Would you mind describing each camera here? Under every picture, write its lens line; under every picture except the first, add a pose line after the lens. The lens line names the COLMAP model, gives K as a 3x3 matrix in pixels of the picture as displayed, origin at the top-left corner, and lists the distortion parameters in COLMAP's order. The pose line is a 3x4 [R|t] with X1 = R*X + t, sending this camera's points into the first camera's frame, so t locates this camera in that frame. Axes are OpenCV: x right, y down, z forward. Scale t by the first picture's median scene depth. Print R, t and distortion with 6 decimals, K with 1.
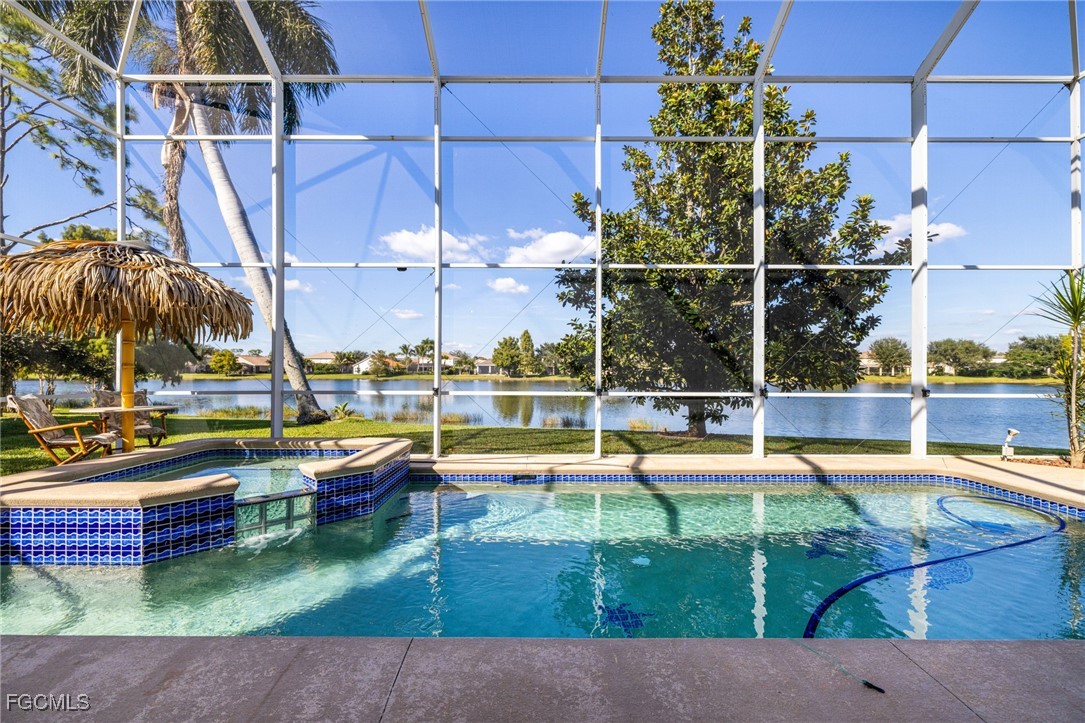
lens RADIAL K [[459.7, 0, 542.9], [0, 459.7, 370.6], [0, 0, 1]] dist [0.000713, -0.000255]
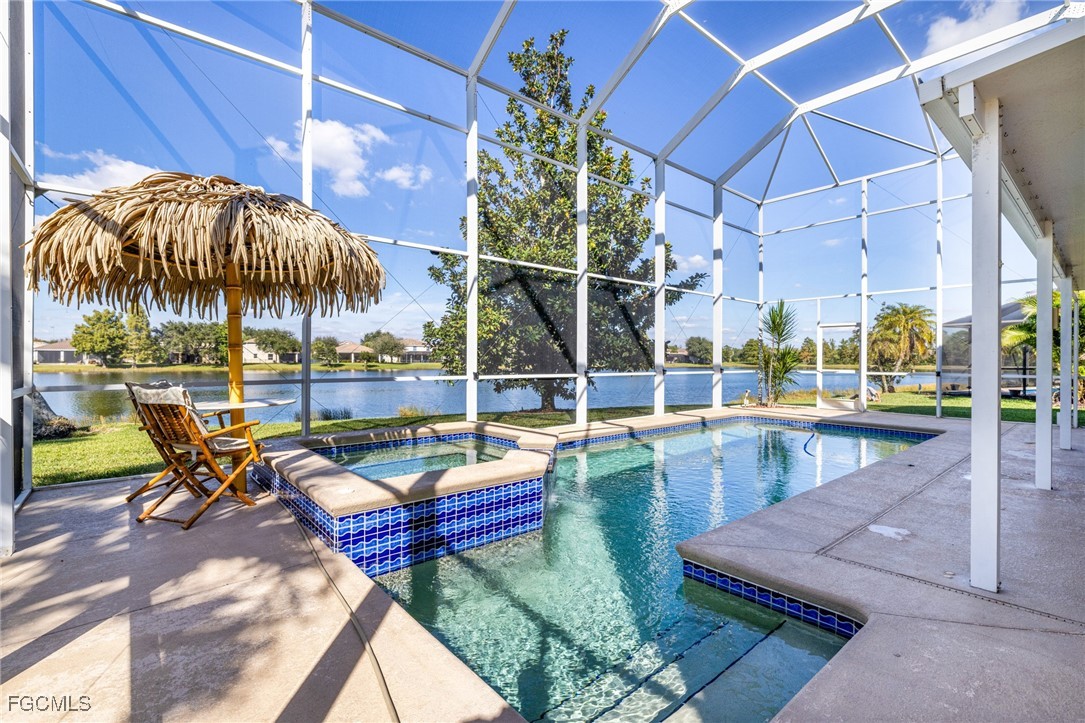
lens RADIAL K [[487.0, 0, 553.8], [0, 487.0, 359.4], [0, 0, 1]] dist [-0.010001, 0.001248]
pose [[0.756995, 0.000044, 0.653420, -0.812906], [-0.001193, 0.999998, 0.001316, 0.006563], [-0.653419, -0.001776, 0.756994, 0.044888]]
